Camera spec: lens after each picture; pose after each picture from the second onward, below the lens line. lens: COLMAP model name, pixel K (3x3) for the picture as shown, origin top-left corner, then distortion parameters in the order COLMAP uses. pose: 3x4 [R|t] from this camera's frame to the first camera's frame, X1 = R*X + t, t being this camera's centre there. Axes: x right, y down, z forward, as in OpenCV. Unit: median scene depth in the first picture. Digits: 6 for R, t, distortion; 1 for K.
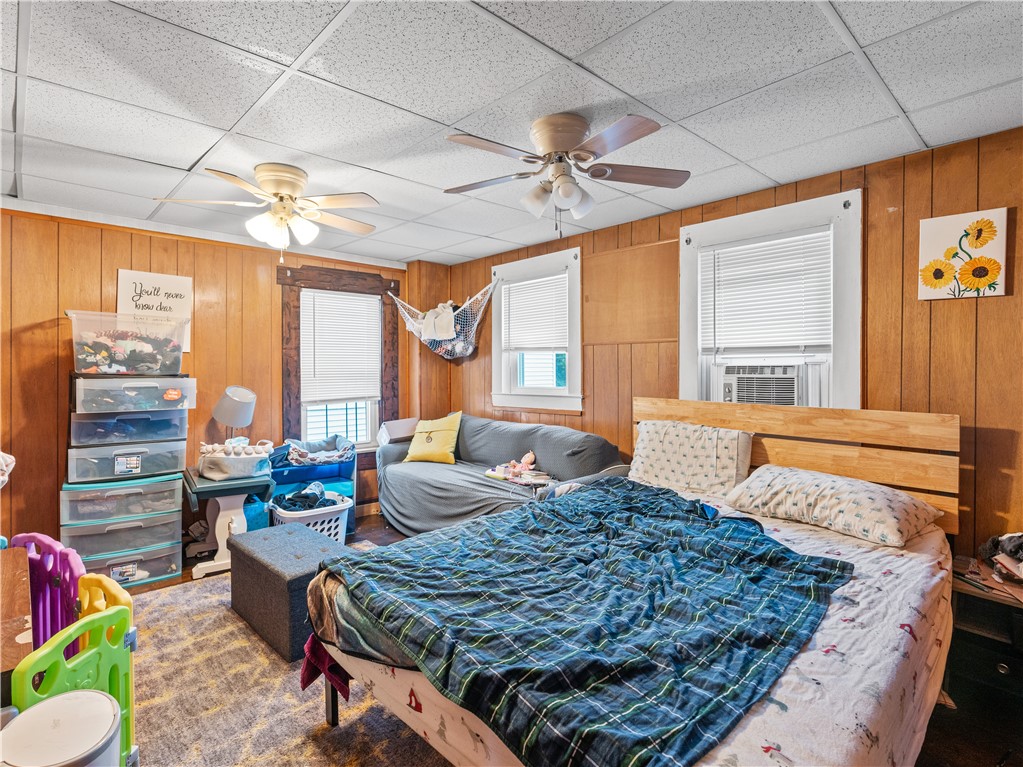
lens RADIAL K [[520.0, 0, 508.2], [0, 520.0, 374.6], [0, 0, 1]] dist [-0.007622, 0.000167]
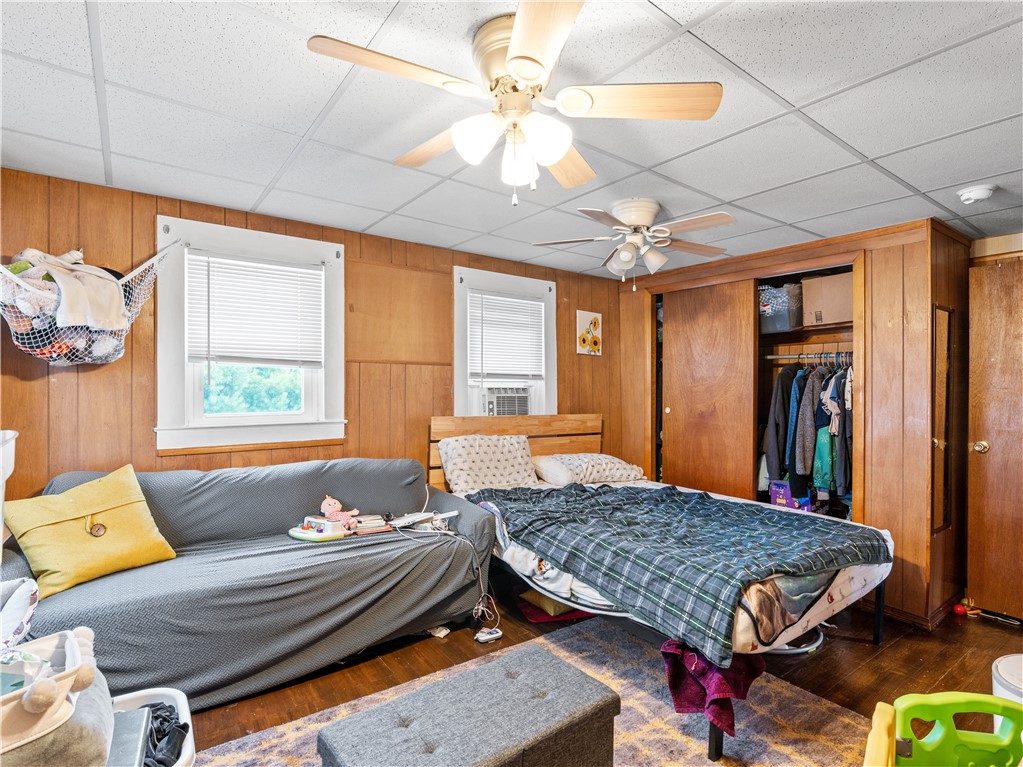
lens RADIAL K [[520.0, 0, 508.6], [0, 520.0, 392.1], [0, 0, 1]] dist [-0.007622, 0.000167]
pose [[0.131711, -0.001458, 0.991287, -0.763955], [0.004494, 0.999990, 0.000874, -0.006194], [-0.991278, 0.004339, 0.131716, 0.712679]]
